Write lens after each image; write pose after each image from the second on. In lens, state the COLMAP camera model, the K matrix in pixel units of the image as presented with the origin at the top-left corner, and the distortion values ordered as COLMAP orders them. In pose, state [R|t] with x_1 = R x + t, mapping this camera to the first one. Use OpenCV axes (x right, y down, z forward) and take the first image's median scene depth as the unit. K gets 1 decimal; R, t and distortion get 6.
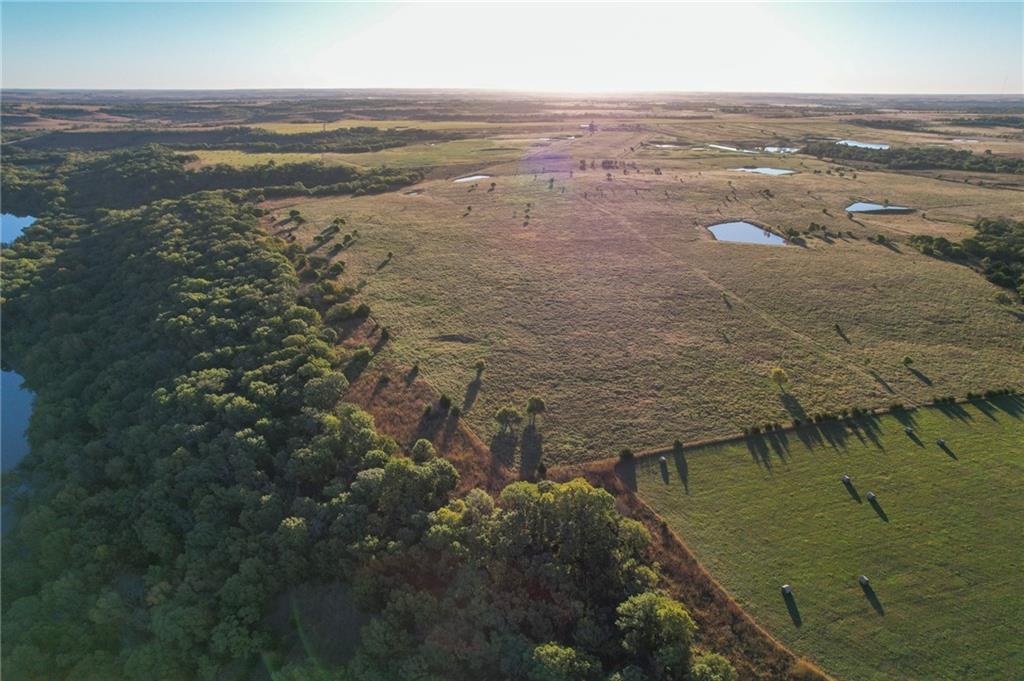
lens RADIAL K [[650.4, 0, 512.0], [0, 650.4, 340.5], [0, 0, 1]] dist [-0.075523, 0.067497]
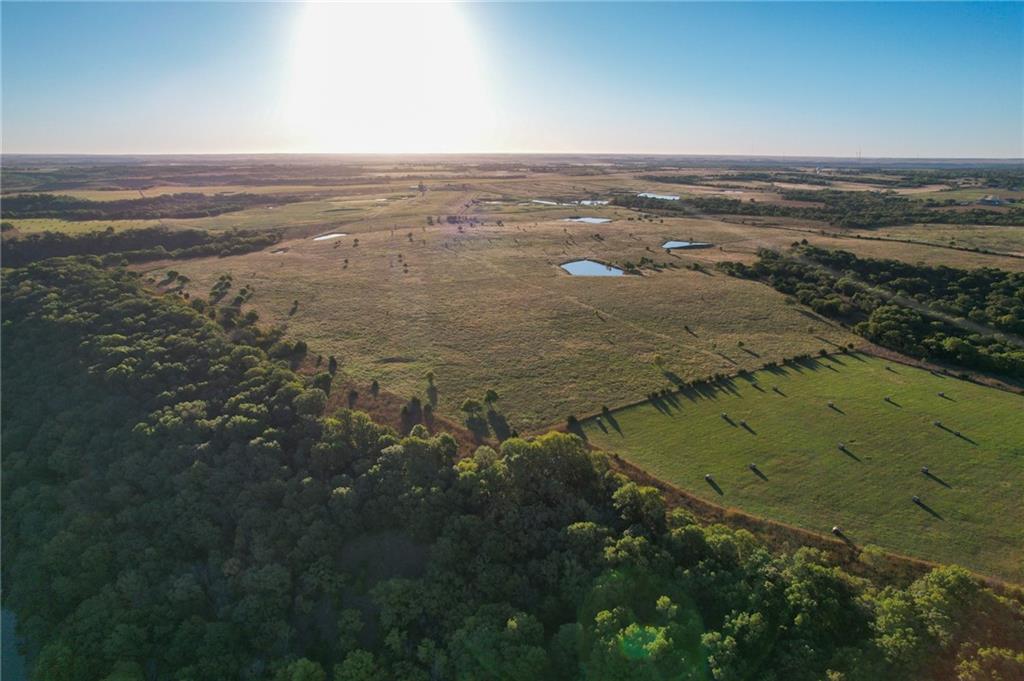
lens RADIAL K [[650.4, 0, 512.0], [0, 650.4, 340.5], [0, 0, 1]] dist [-0.075523, 0.067497]
pose [[0.960881, -0.079800, 0.265216, -0.132187], [0.103196, 0.991795, -0.075461, 0.049099], [-0.257018, 0.099878, 0.961232, -0.122548]]
